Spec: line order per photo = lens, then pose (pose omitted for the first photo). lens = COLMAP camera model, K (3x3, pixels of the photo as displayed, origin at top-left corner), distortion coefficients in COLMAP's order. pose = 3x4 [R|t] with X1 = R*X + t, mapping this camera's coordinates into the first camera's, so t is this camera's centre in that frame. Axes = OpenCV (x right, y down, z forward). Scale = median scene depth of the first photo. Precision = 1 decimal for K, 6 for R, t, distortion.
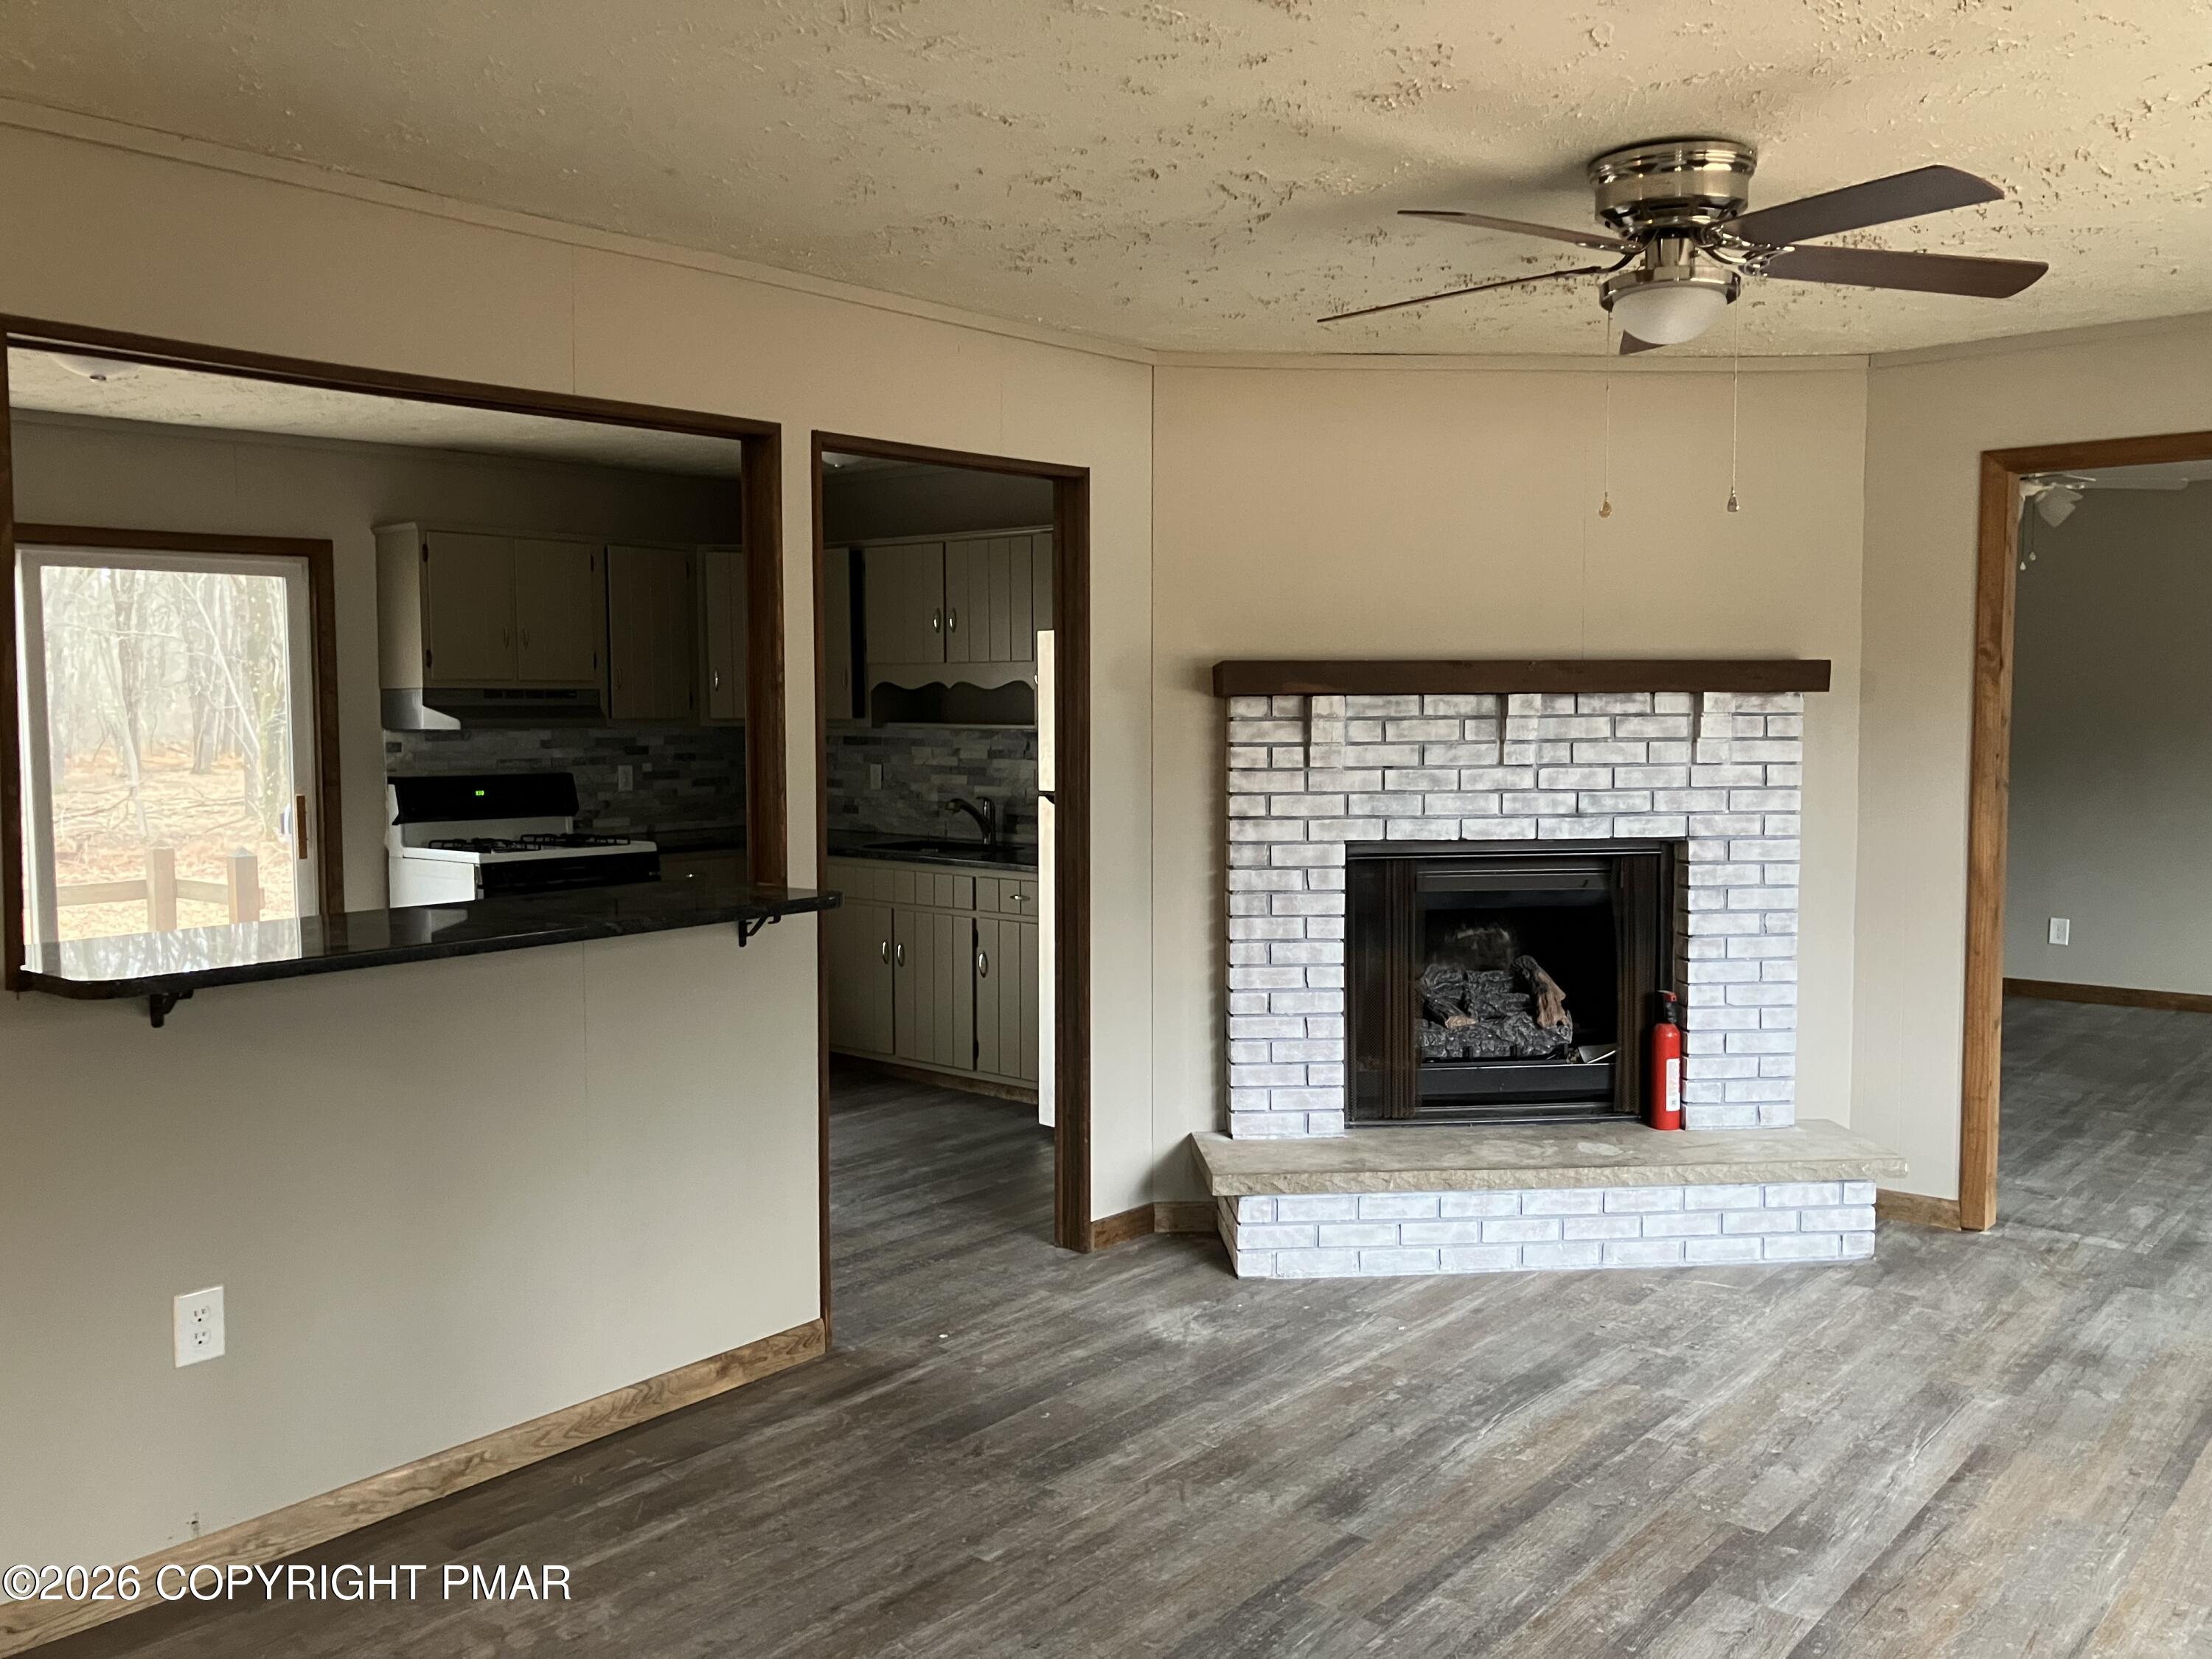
lens RADIAL K [[1833.2, 0, 1099.7], [0, 1833.2, 818.3], [0, 0, 1]] dist [0.103288, -0.099359]
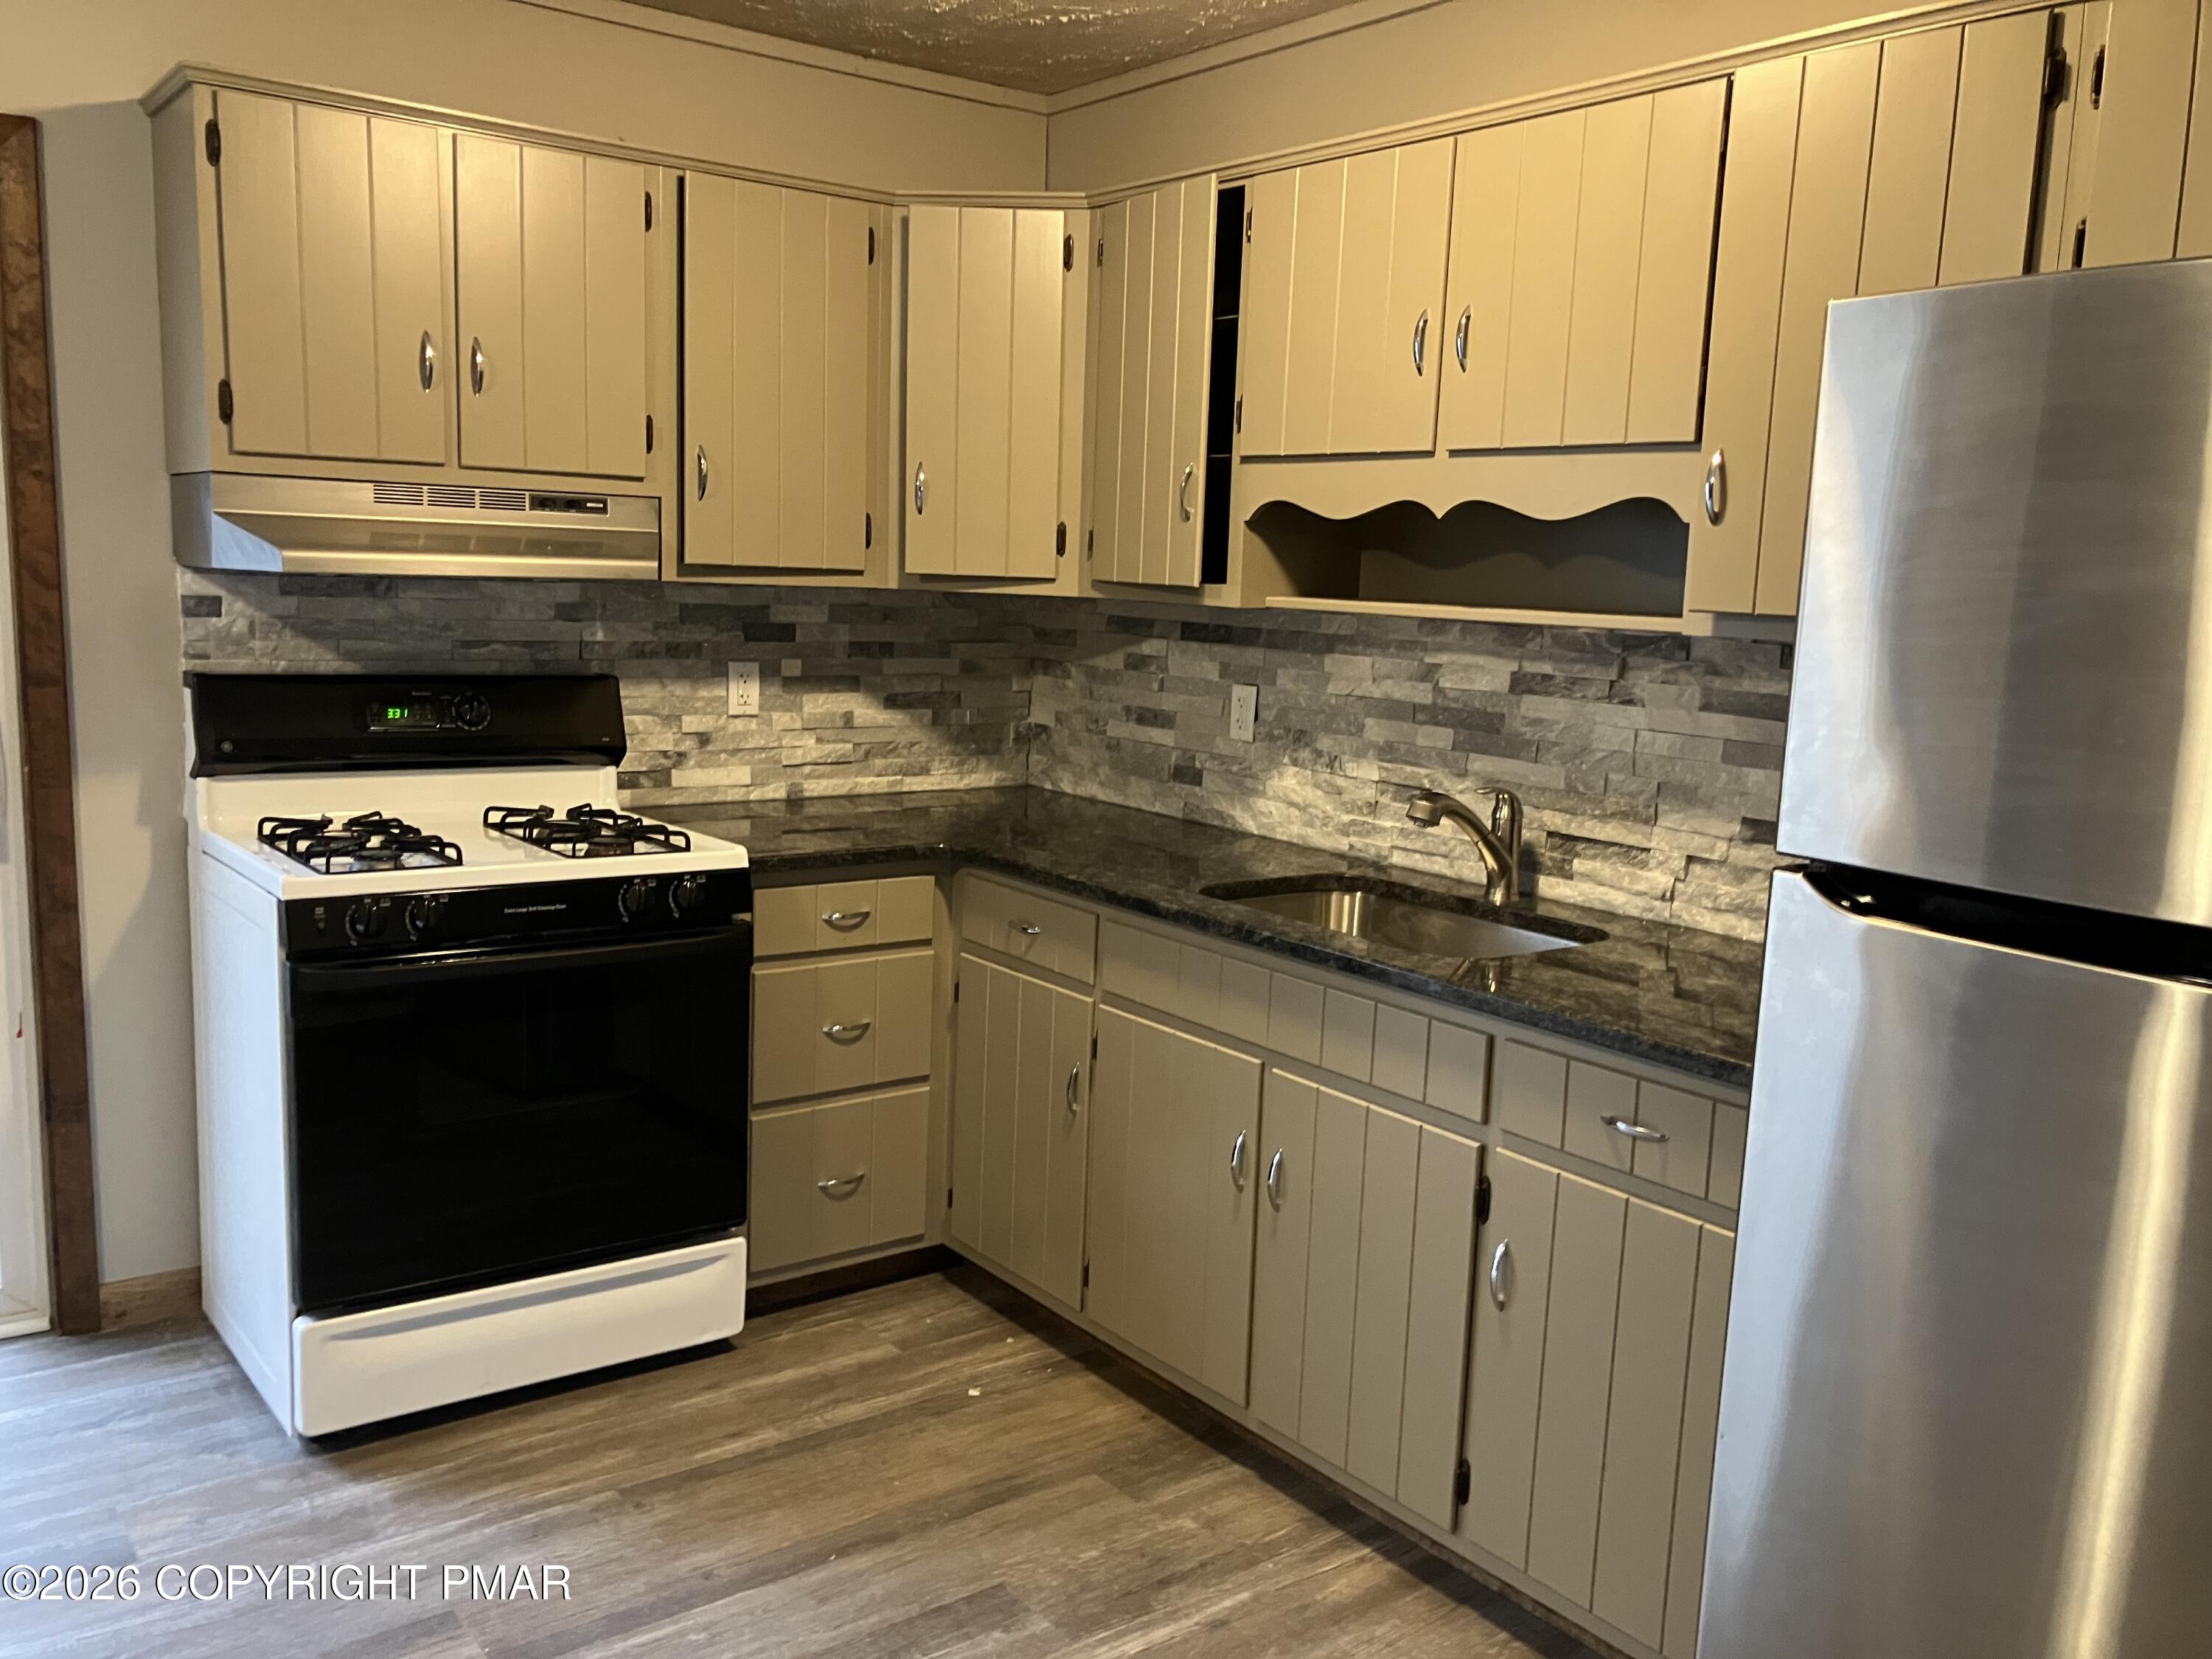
lens RADIAL K [[1823.7, 0, 1062.5], [0, 1823.7, 841.1], [0, 0, 1]] dist [0.101167, -0.231110]
pose [[0.974038, 0.071843, -0.214683, -0.100234], [-0.054135, 0.994714, 0.087260, -0.043945], [0.219817, -0.073372, 0.972778, 0.830479]]
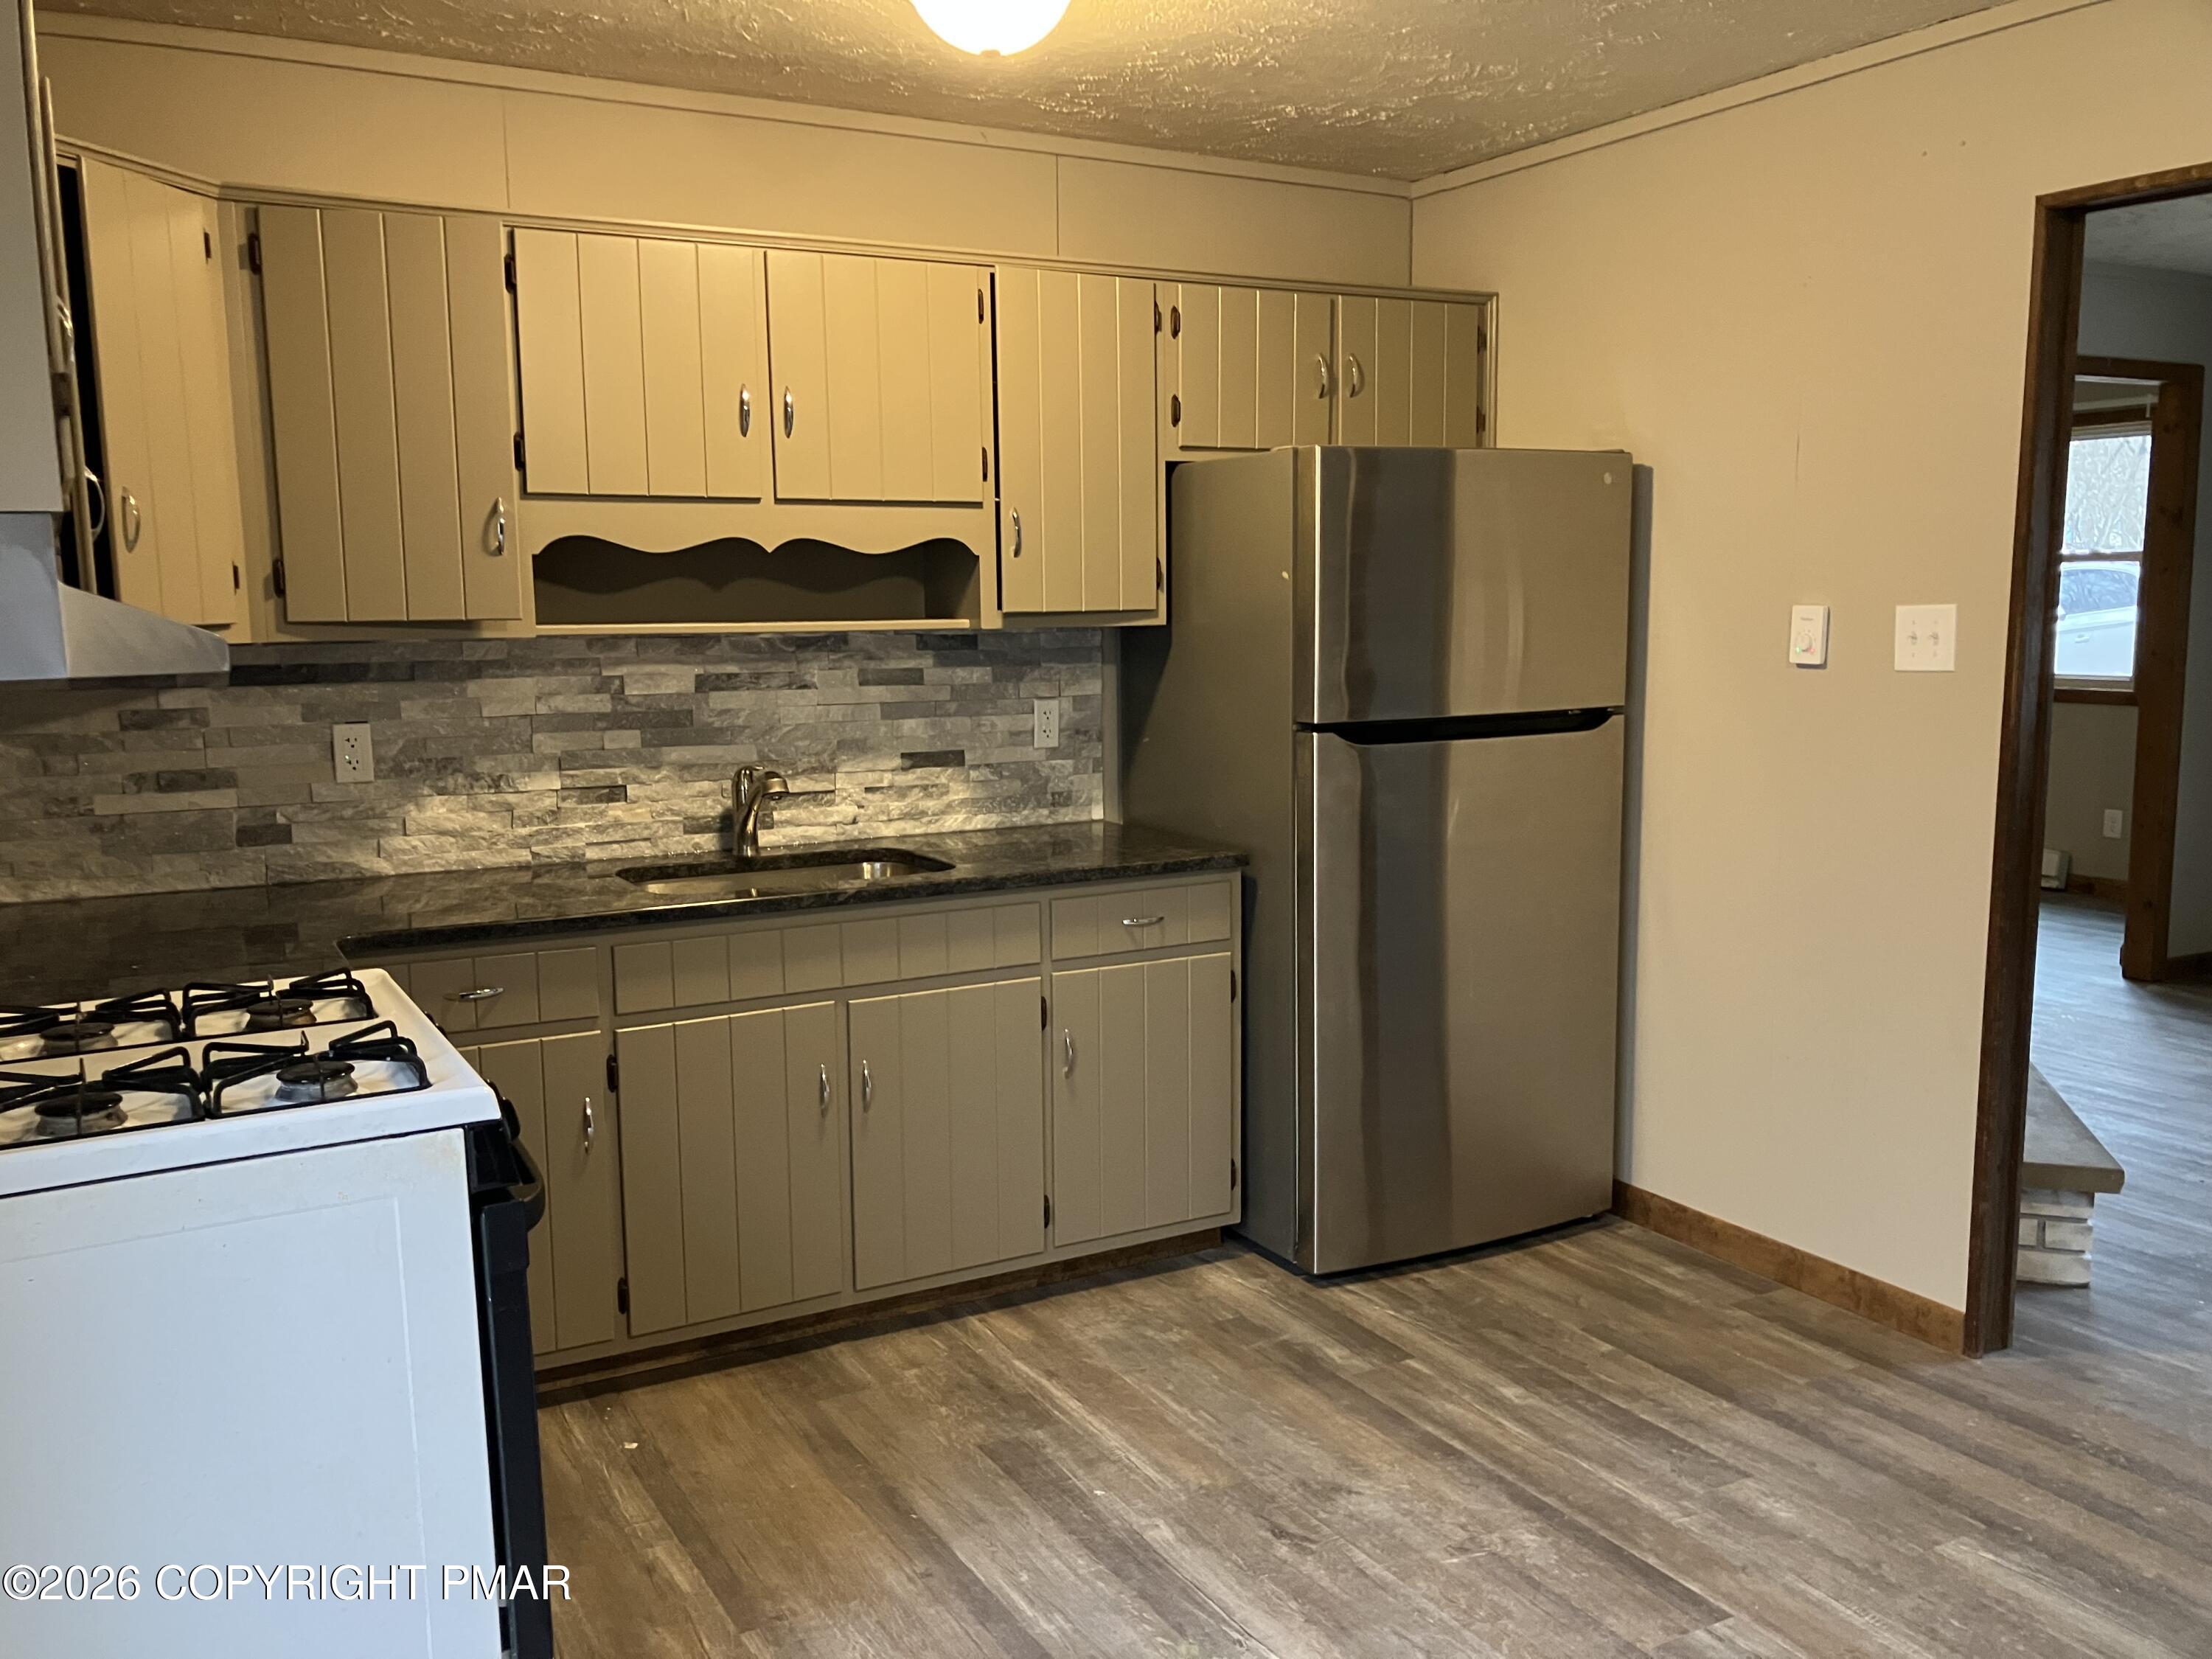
lens RADIAL K [[1849.7, 0, 1106.0], [0, 1849.7, 829.5], [0, 0, 1]] dist [0.028857, -0.009957]
pose [[0.340695, -0.121900, 0.932238, -0.750465], [0.074434, 0.991944, 0.102504, -0.057392], [-0.937223, 0.034468, 0.347024, 1.047731]]
